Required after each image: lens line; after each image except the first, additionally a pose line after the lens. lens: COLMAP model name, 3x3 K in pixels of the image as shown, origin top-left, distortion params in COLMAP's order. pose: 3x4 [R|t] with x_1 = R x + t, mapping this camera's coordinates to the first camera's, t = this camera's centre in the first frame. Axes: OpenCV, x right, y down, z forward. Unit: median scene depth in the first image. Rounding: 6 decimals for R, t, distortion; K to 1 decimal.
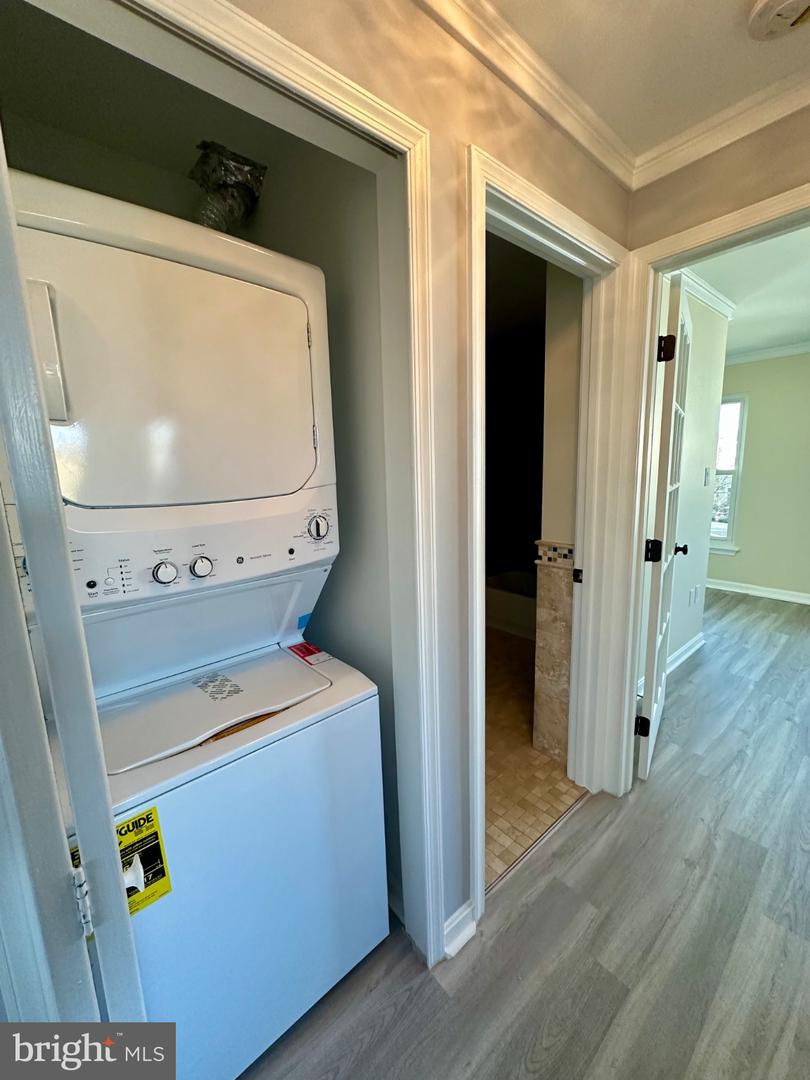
lens RADIAL K [[430.9, 0, 405.0], [0, 430.9, 540.0], [0, 0, 1]] dist [-0.001285, 0.000641]
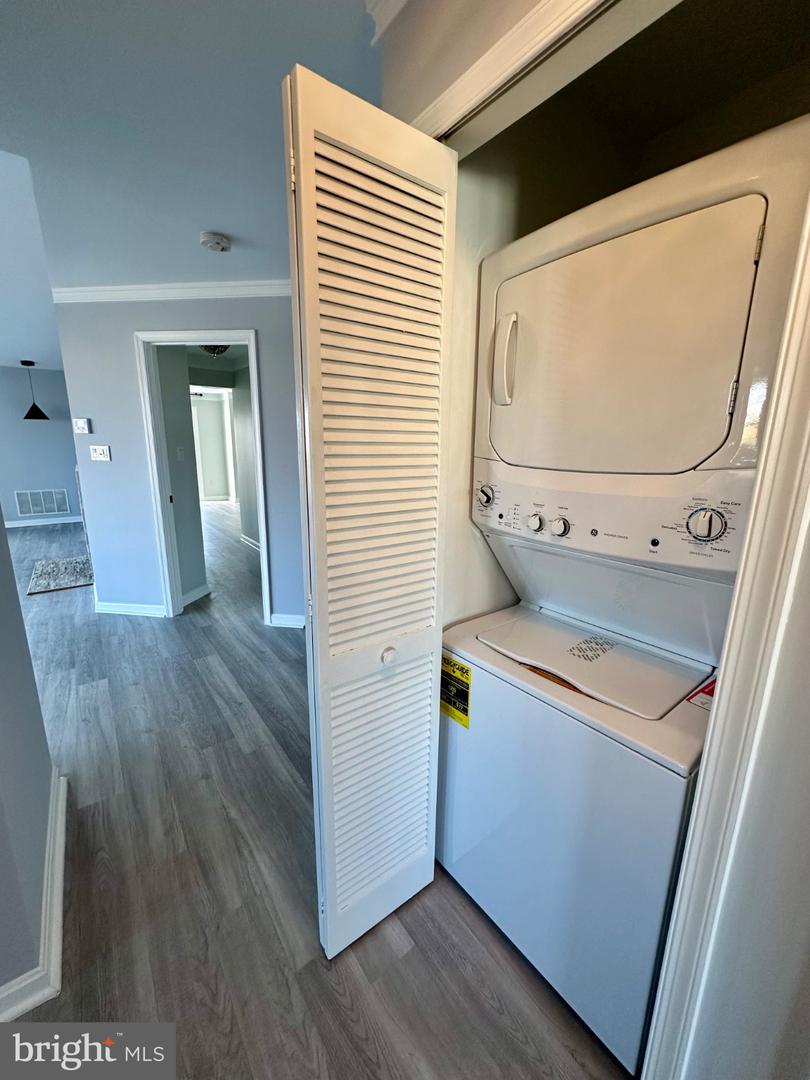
lens RADIAL K [[430.9, 0, 405.0], [0, 430.9, 540.0], [0, 0, 1]] dist [-0.001285, 0.000641]
pose [[-0.061341, 0.248867, -0.966593, 0.563974], [-0.174142, 0.950895, 0.255877, -0.106278], [0.982808, 0.184020, -0.014991, 0.534519]]
